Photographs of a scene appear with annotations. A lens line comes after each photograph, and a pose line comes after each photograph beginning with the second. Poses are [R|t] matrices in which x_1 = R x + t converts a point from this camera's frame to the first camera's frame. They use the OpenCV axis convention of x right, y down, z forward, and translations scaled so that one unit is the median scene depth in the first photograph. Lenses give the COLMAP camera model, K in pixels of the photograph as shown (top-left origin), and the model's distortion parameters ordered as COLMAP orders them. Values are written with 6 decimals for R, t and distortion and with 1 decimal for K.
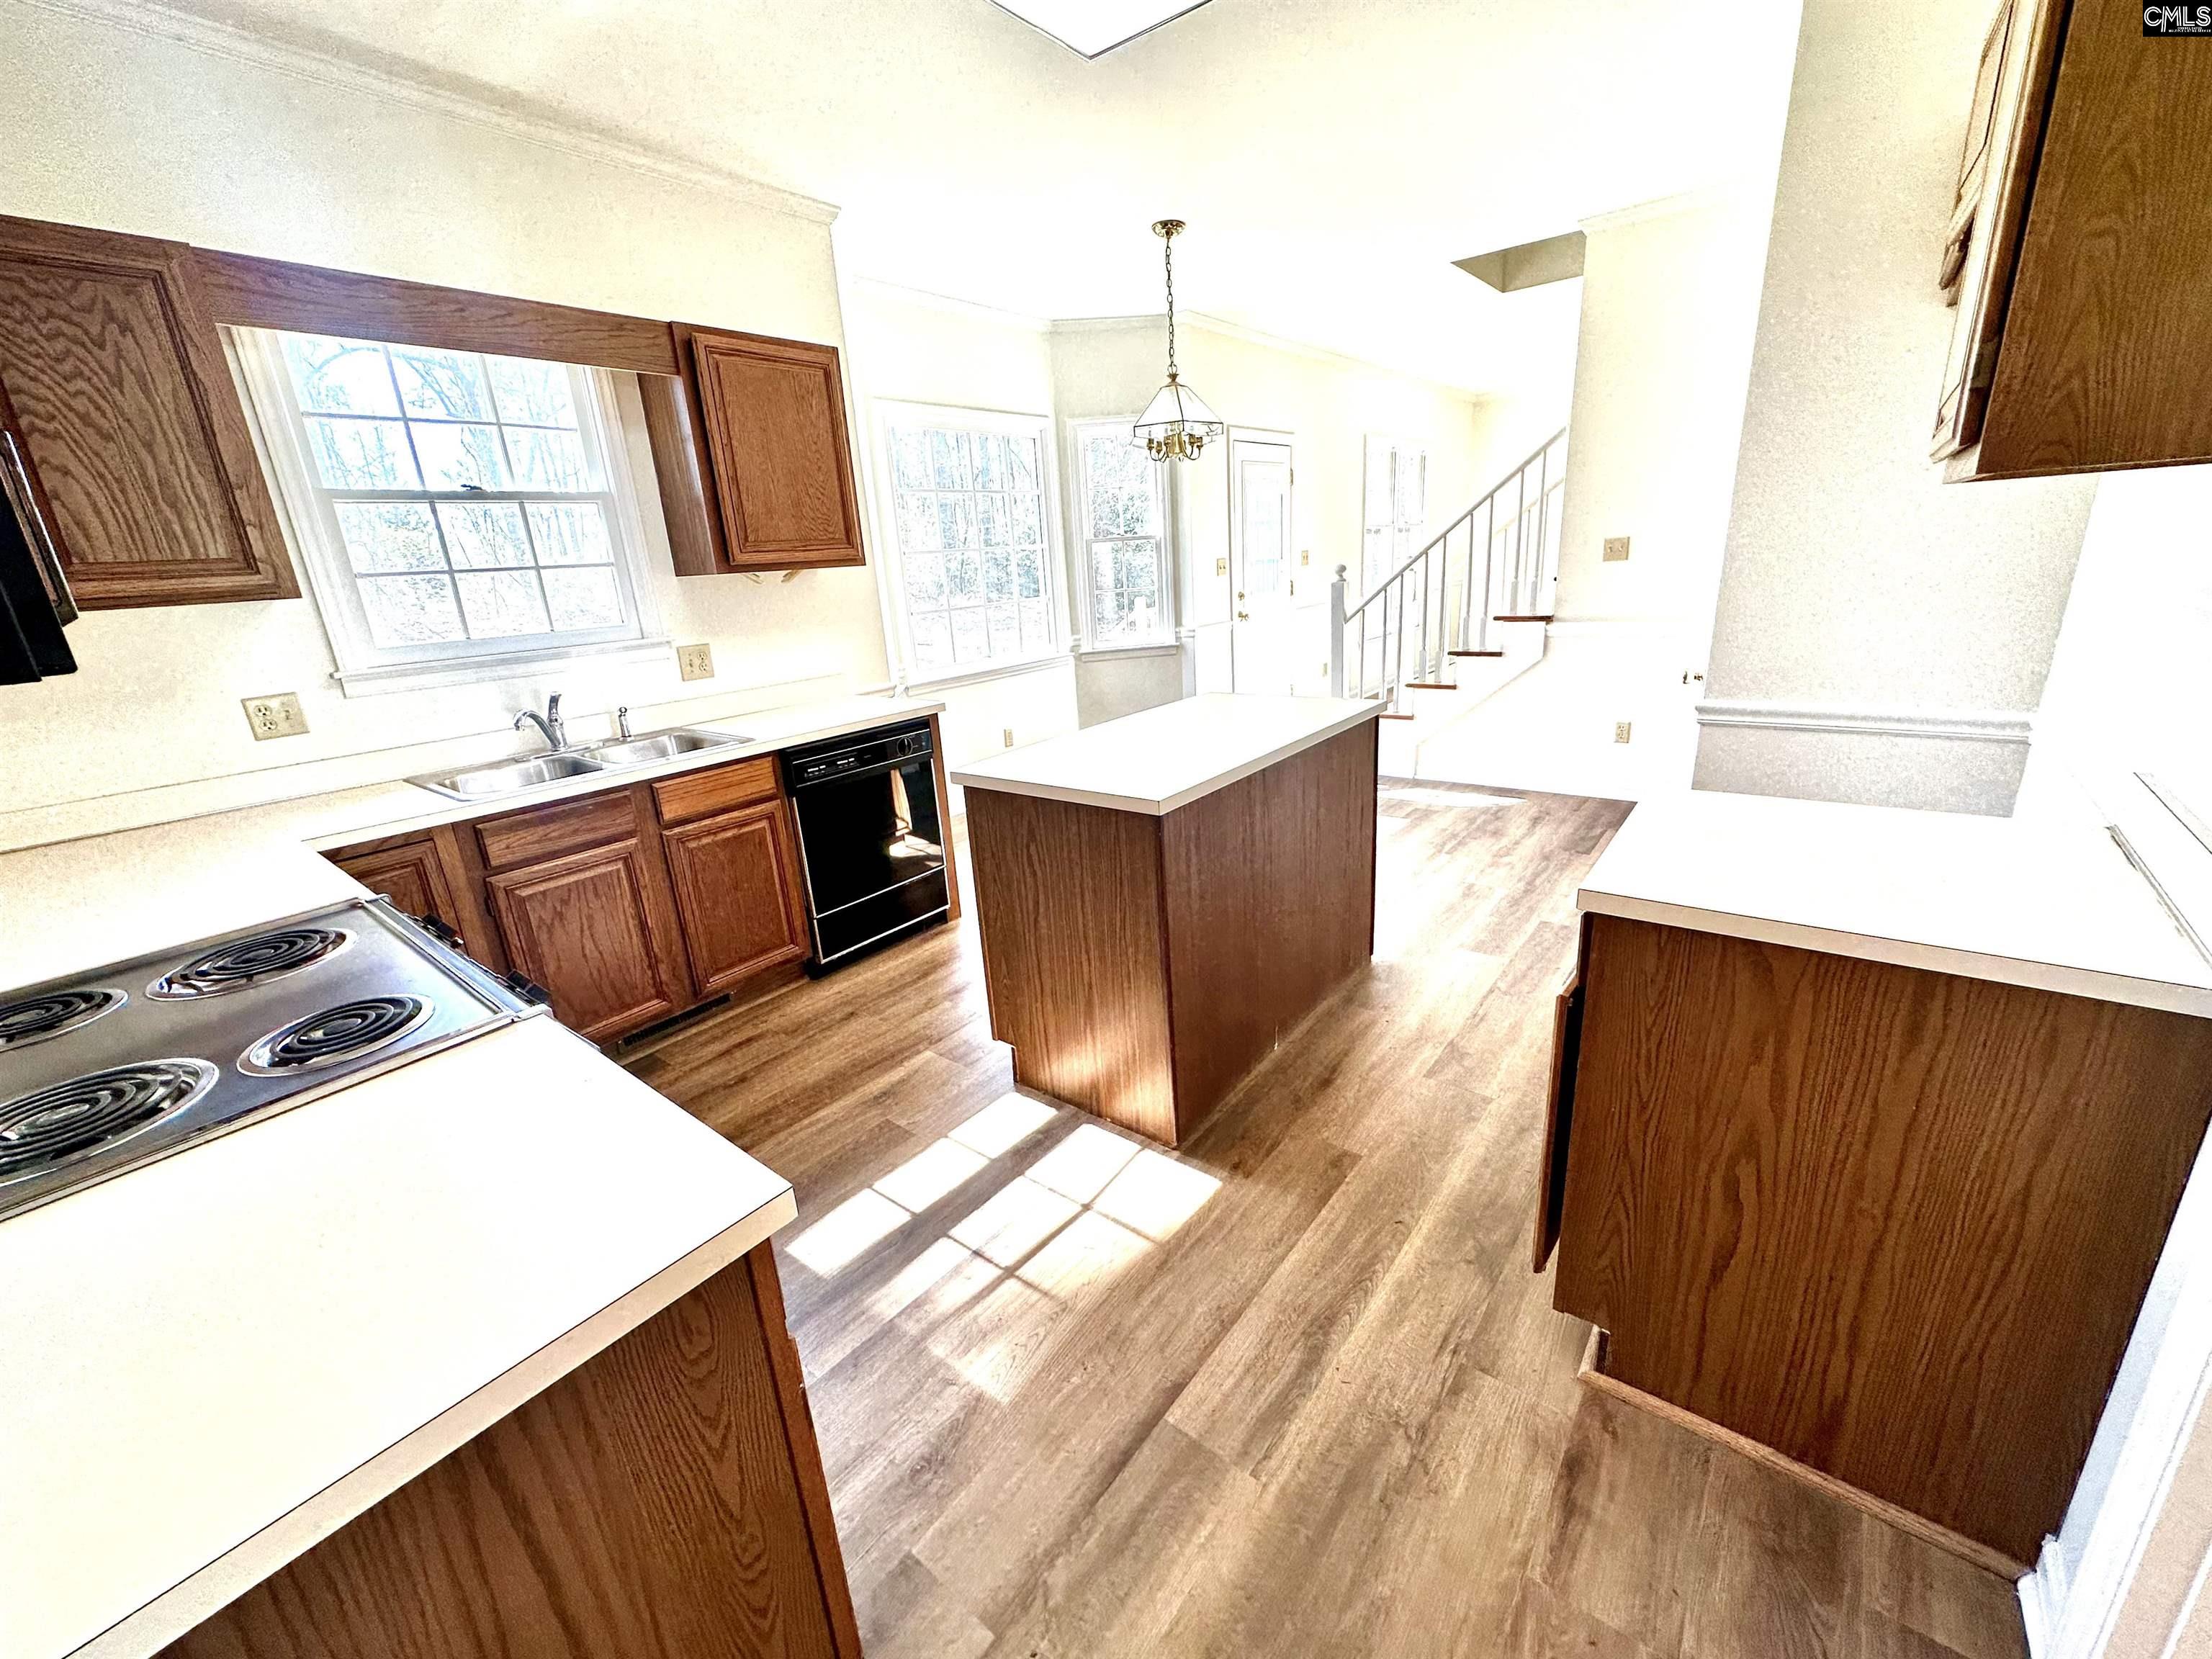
lens RADIAL K [[883.6, 0, 1108.0], [0, 883.6, 822.7], [0, 0, 1]] dist [-0.000503, 0.000105]
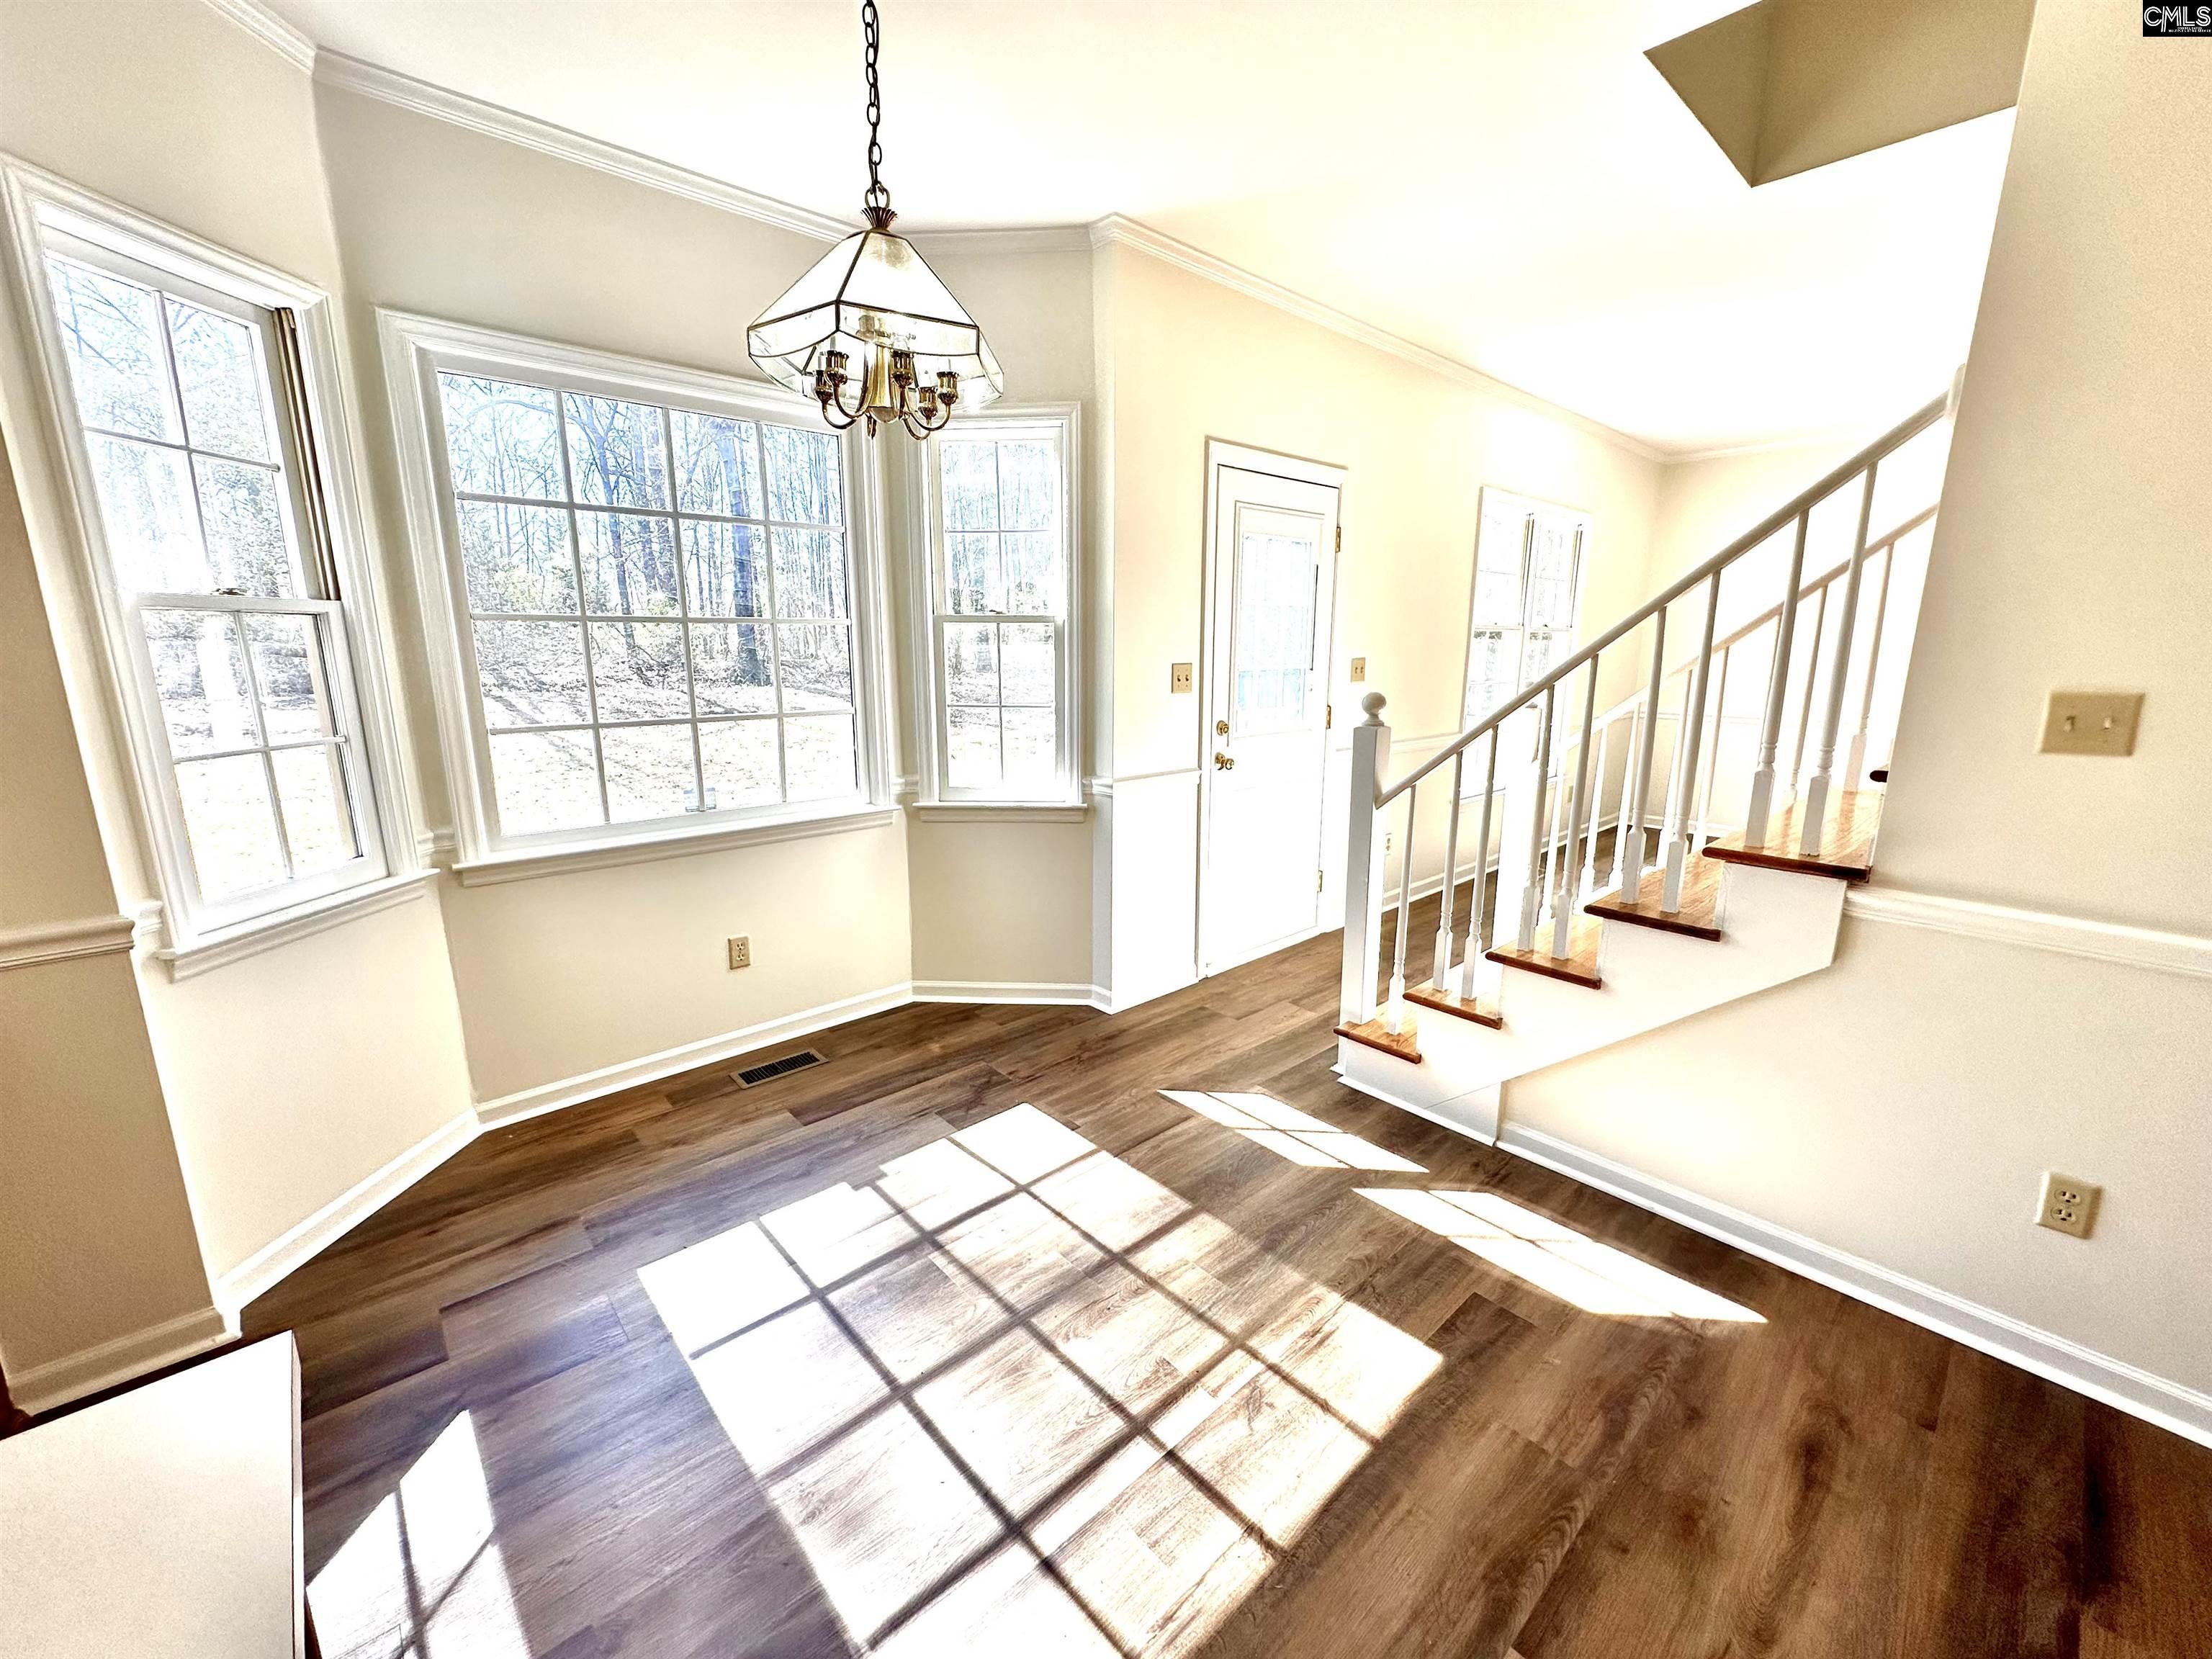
lens RADIAL K [[883.6, 0, 1103.4], [0, 883.6, 828.6], [0, 0, 1]] dist [-0.000503, 0.000105]
pose [[0.984740, 0.094848, -0.145914, 0.188910], [-0.106423, 0.991588, -0.073666, -0.159343], [0.137699, 0.088071, 0.986551, 0.478629]]
